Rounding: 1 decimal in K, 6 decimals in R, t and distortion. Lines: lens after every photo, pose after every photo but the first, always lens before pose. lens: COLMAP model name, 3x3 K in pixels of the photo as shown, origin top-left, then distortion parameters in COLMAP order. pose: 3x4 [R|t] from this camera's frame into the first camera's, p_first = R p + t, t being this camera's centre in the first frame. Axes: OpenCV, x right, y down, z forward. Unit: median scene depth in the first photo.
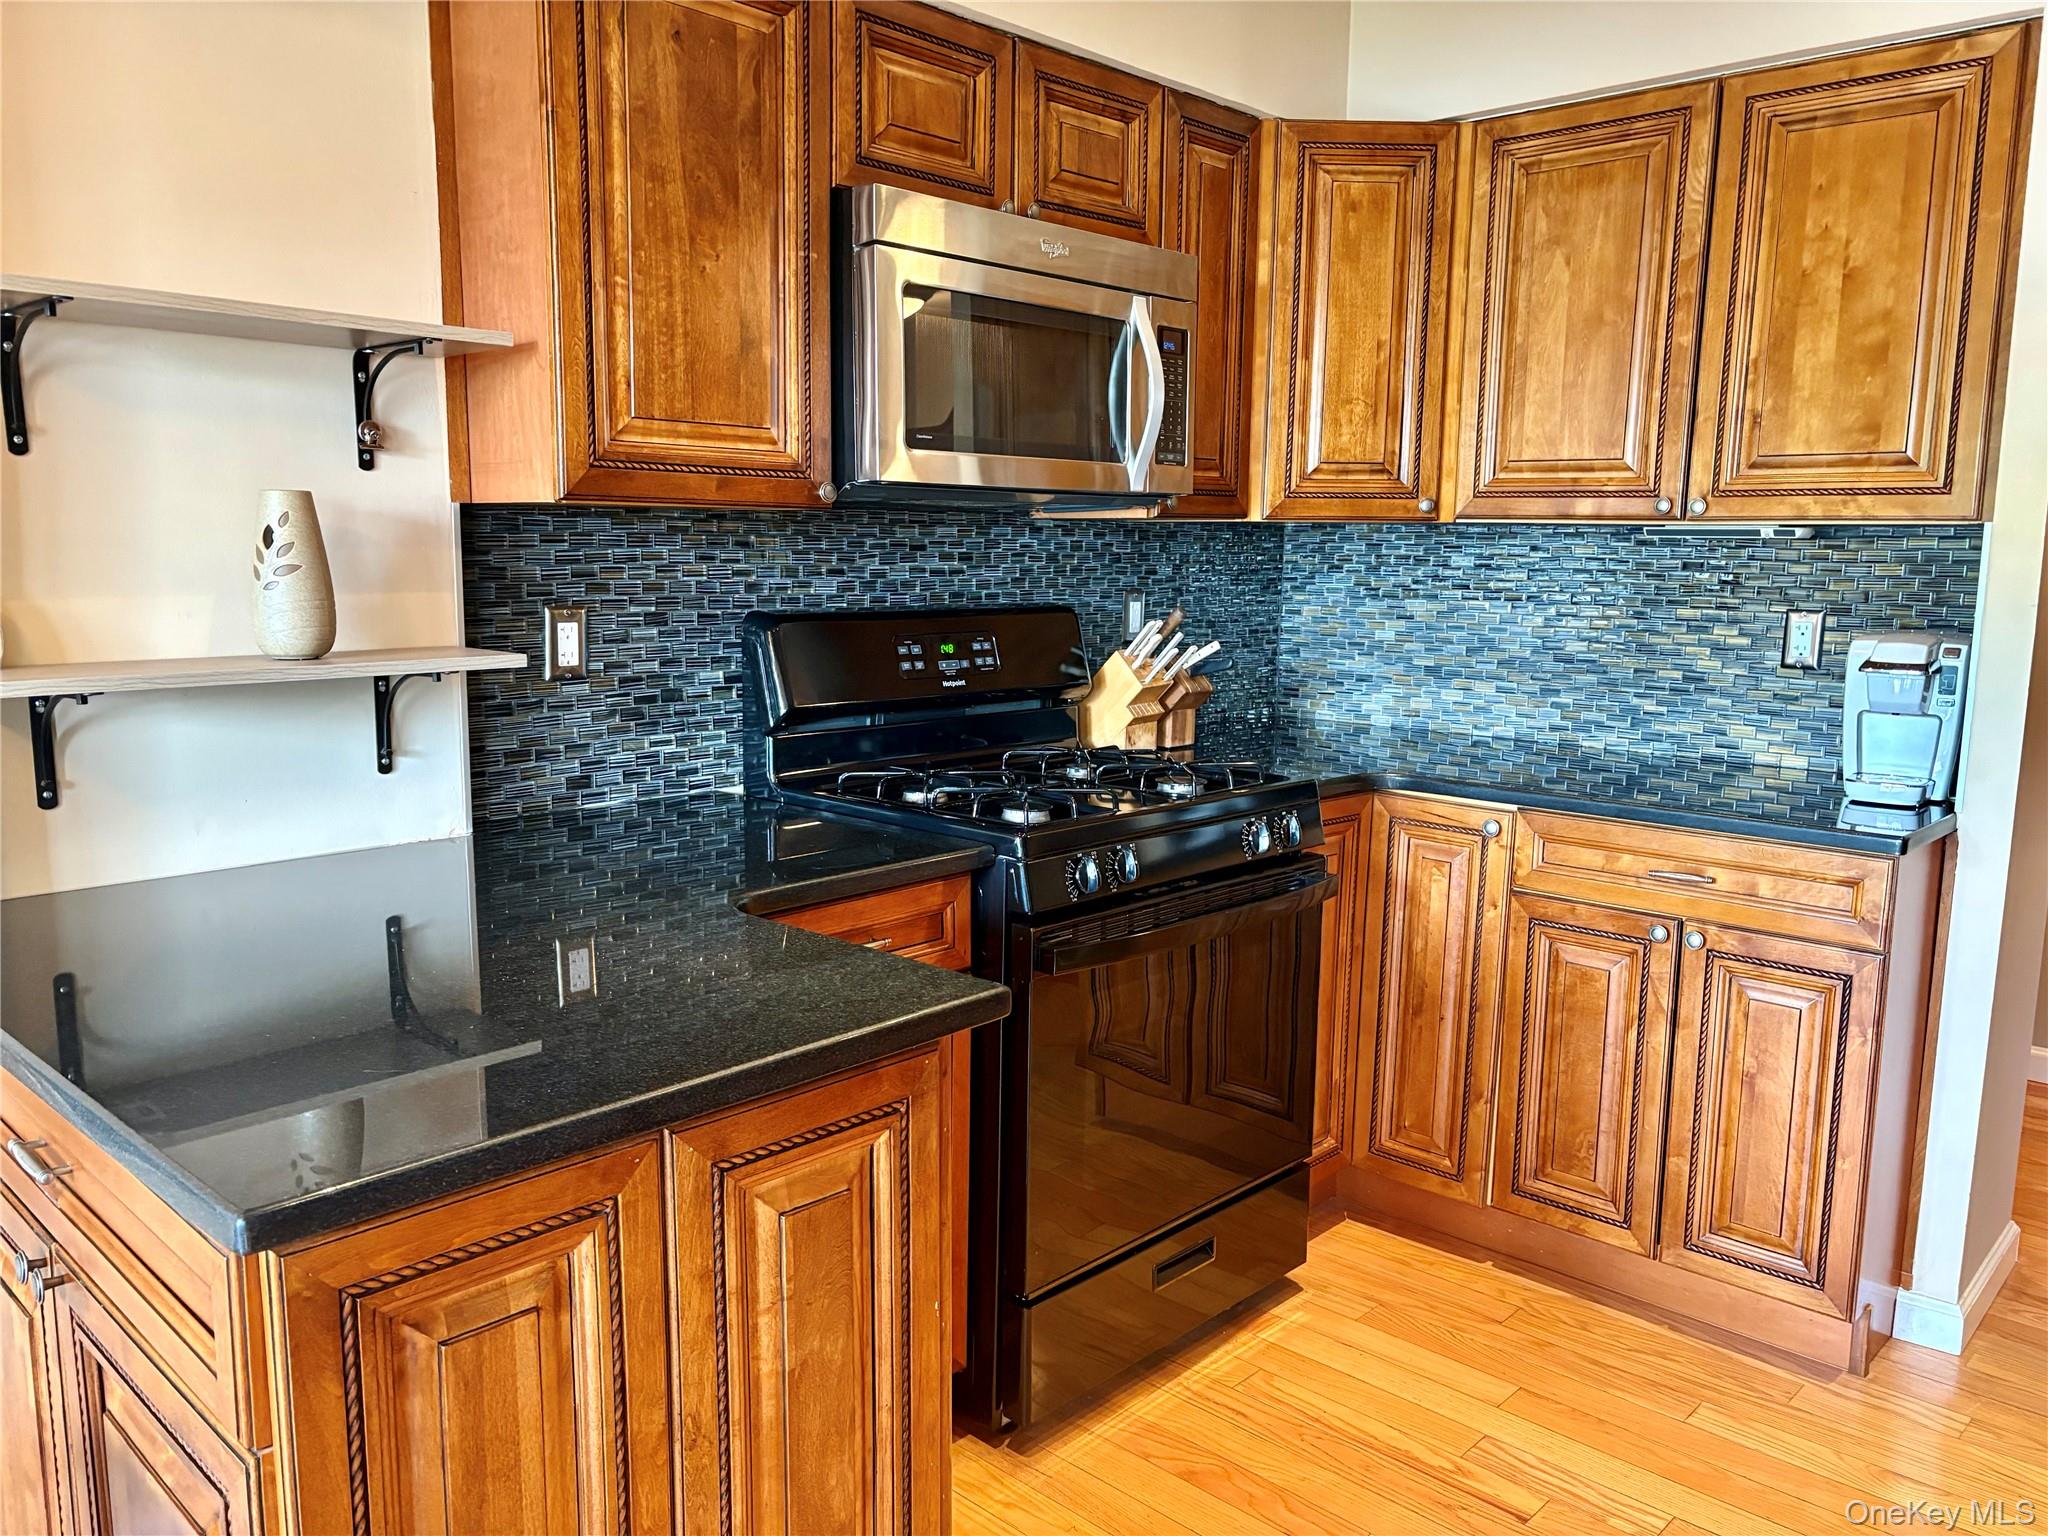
lens RADIAL K [[1565.6, 0, 1018.5], [0, 1565.6, 787.6], [0, 0, 1]] dist [0.029626, -0.001589]
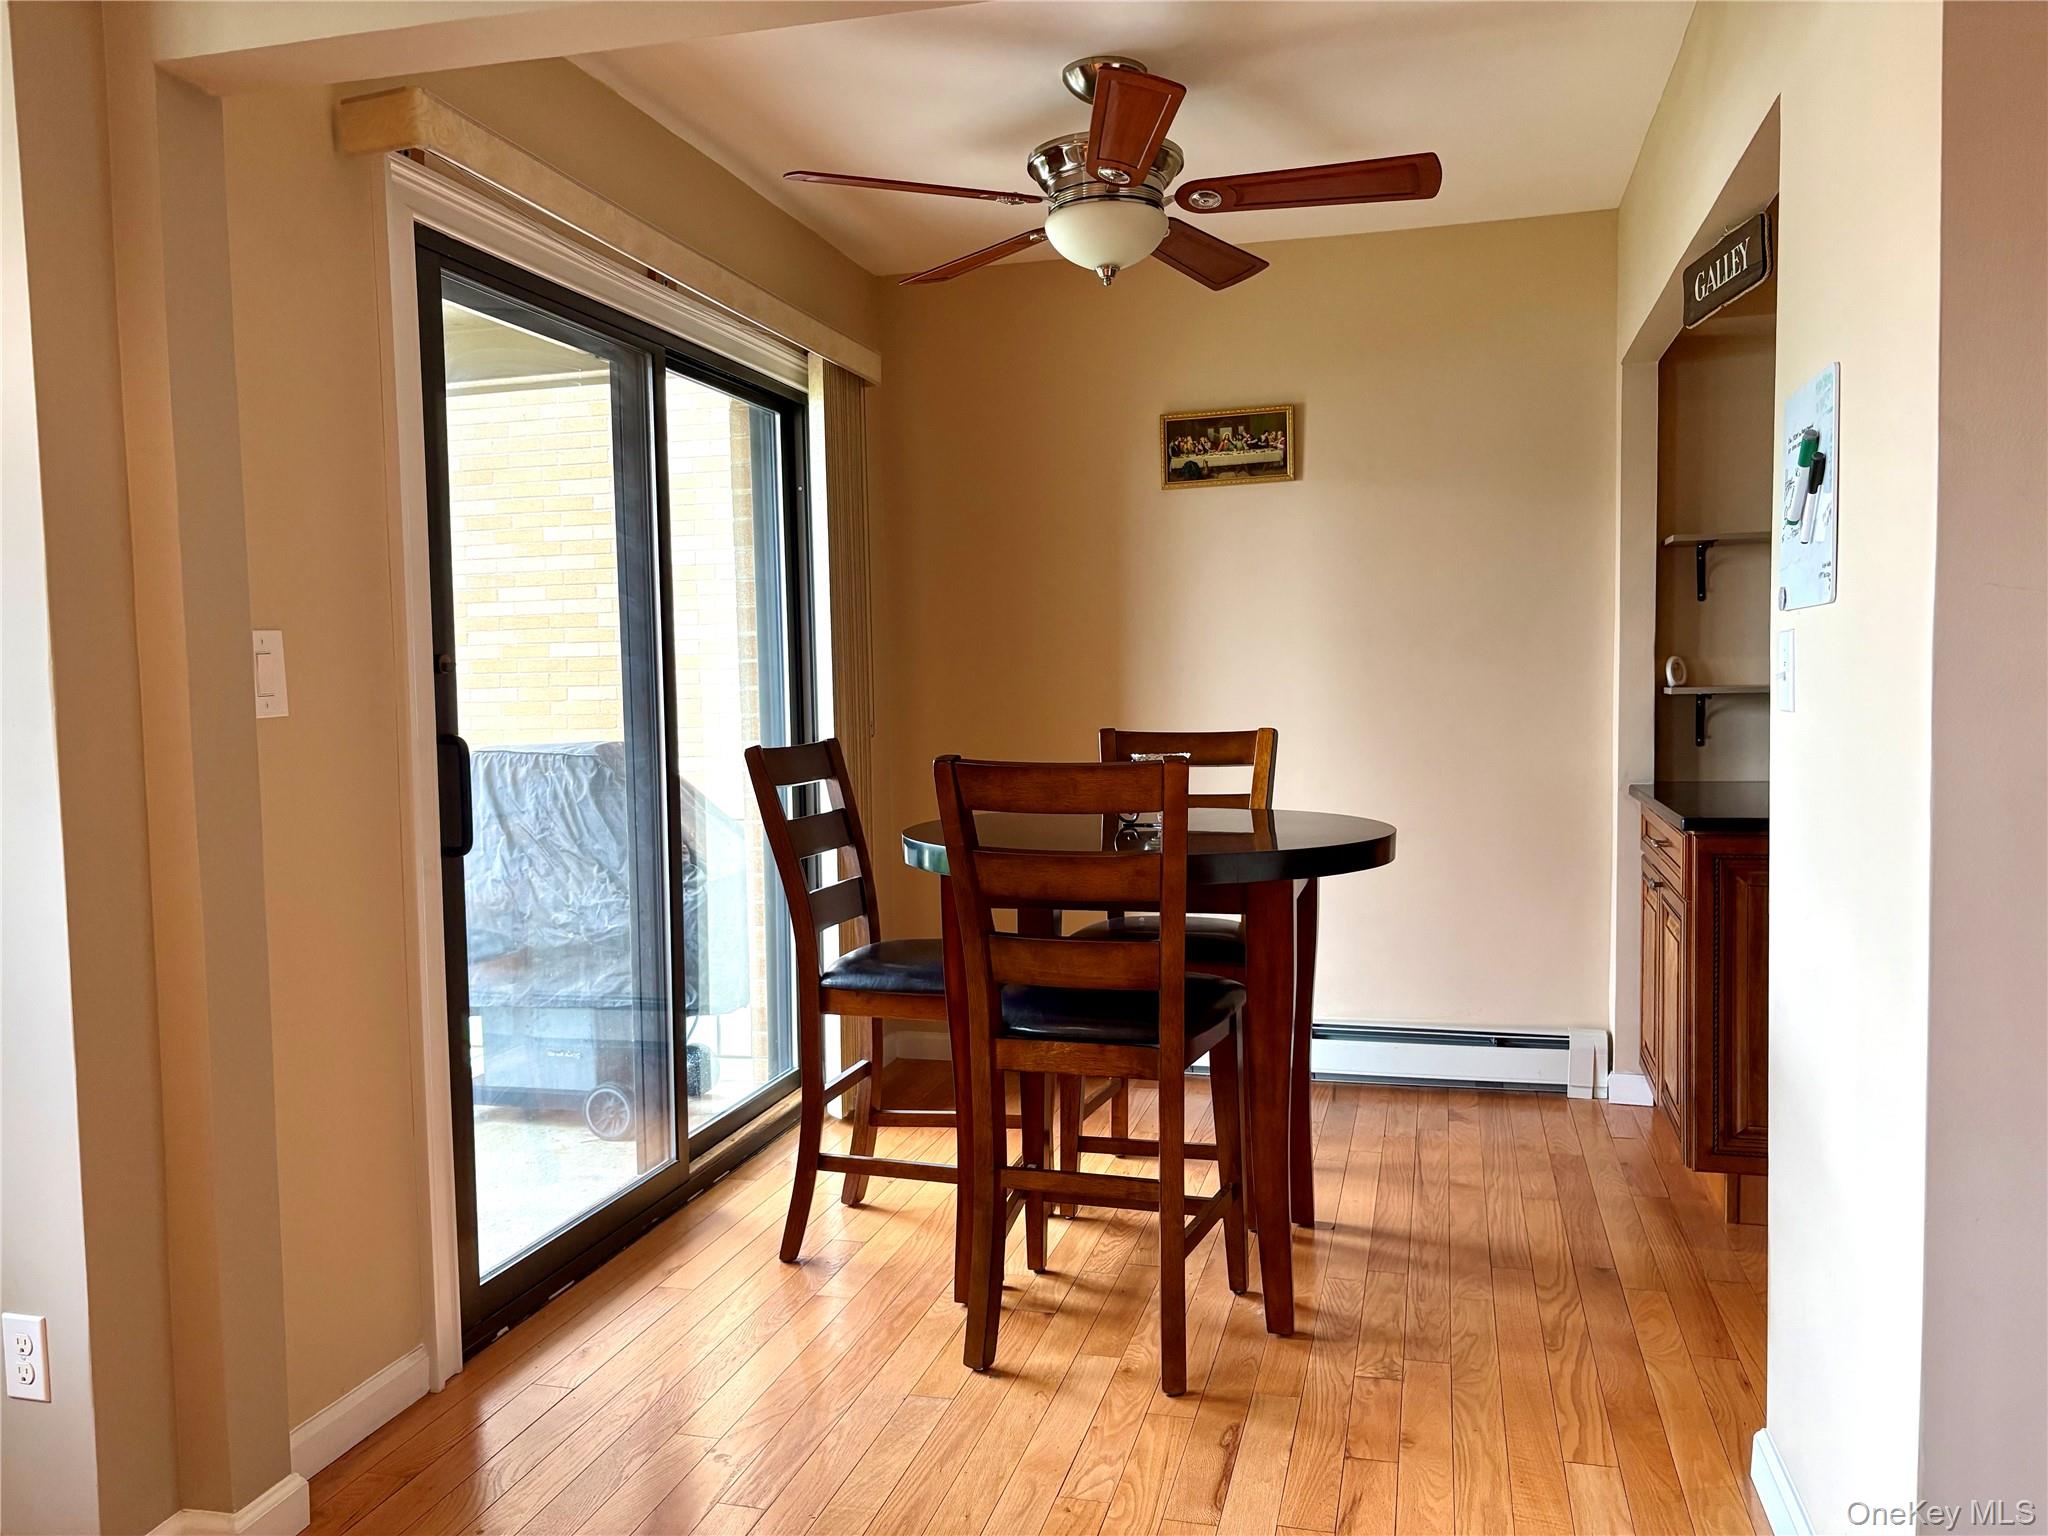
lens RADIAL K [[1565.6, 0, 1018.5], [0, 1565.6, 787.6], [0, 0, 1]] dist [0.029626, -0.001589]
pose [[0.475431, 0.036385, -0.879000, 0.934987], [-0.114021, 0.993266, -0.020557, 0.227314], [0.872333, 0.109998, 0.476378, -0.969218]]
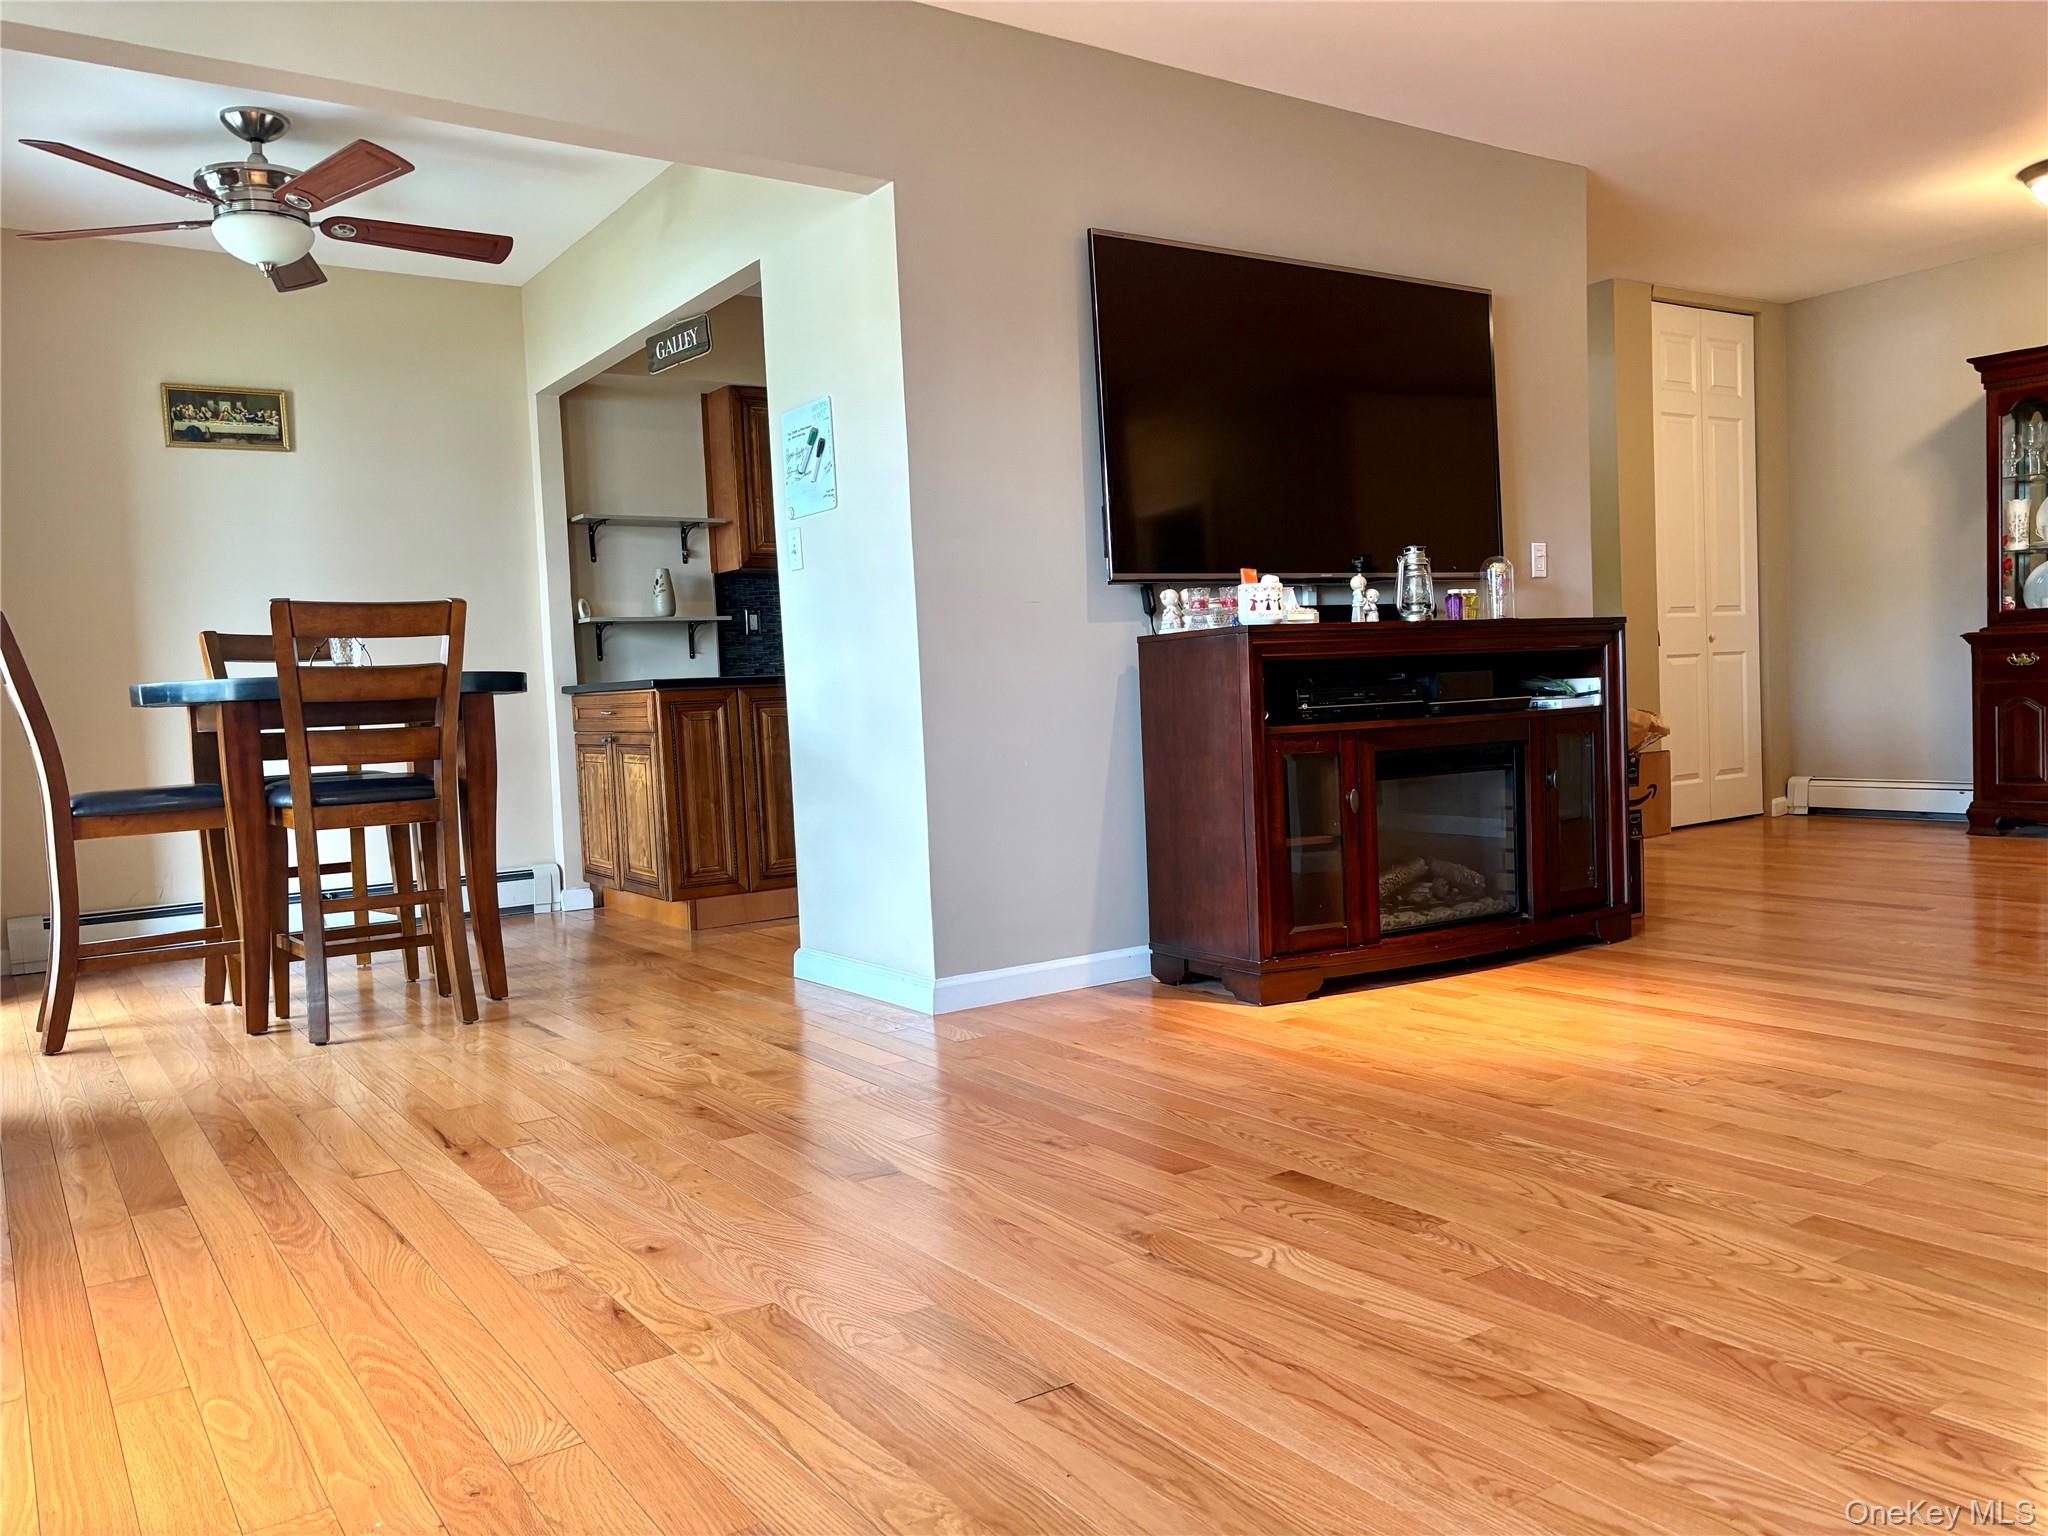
lens RADIAL K [[1565.6, 0, 1018.5], [0, 1565.6, 787.6], [0, 0, 1]] dist [0.029626, -0.001589]
pose [[0.974382, -0.047428, -0.219841, 0.991728], [0.025466, 0.994491, -0.101680, 0.634766], [0.223453, 0.093477, 0.970222, -2.038842]]
